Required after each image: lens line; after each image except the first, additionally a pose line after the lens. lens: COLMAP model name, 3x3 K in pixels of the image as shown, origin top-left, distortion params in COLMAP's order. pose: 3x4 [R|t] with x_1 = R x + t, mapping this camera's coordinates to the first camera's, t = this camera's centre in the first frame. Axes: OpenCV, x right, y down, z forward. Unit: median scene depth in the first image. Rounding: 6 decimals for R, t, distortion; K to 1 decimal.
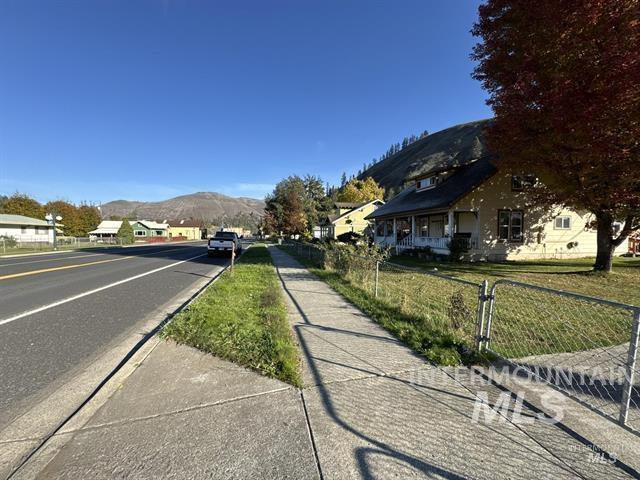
lens RADIAL K [[255.3, 0, 319.2], [0, 255.3, 239.7], [0, 0, 1]] dist [-0.001204, -0.000063]
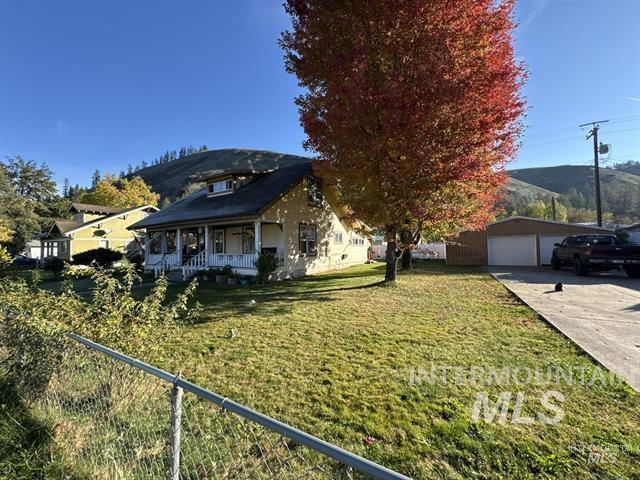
lens RADIAL K [[255.3, 0, 319.2], [0, 255.3, 239.7], [0, 0, 1]] dist [-0.001204, -0.000063]
pose [[0.686523, 0.009210, 0.727050, 0.056606], [0.033156, 0.998483, -0.043956, -0.010424], [-0.726352, 0.054283, 0.685176, 0.281860]]
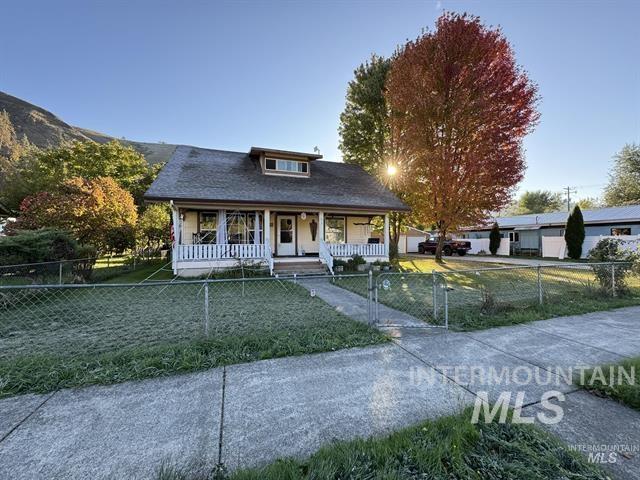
lens RADIAL K [[255.3, 0, 319.2], [0, 255.3, 239.7], [0, 0, 1]] dist [-0.001204, -0.000063]
pose [[-0.105920, 0.007745, 0.994344, -0.351401], [0.023623, 0.999707, -0.005270, -0.020736], [-0.994094, 0.022932, -0.106072, 1.244230]]
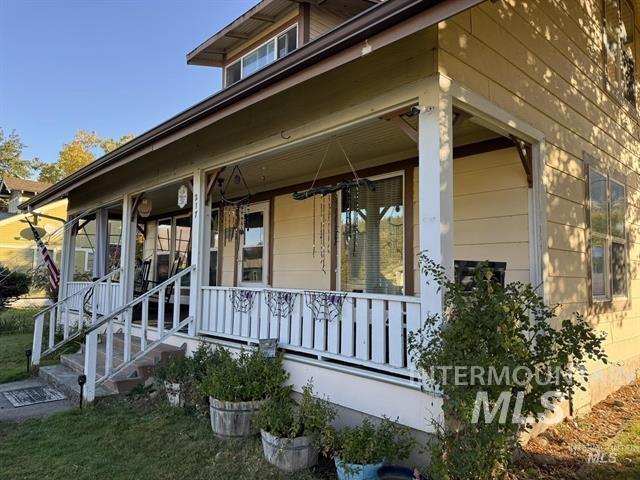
lens RADIAL K [[443.0, 0, 320.0], [0, 443.0, 240.0], [0, 0, 1]] dist [0.035673, -0.001144]
pose [[0.857854, 0.051520, 0.511305, 0.322500], [0.000465, 0.994884, -0.101027, -0.012352], [-0.513894, 0.086904, 0.853441, 0.779790]]
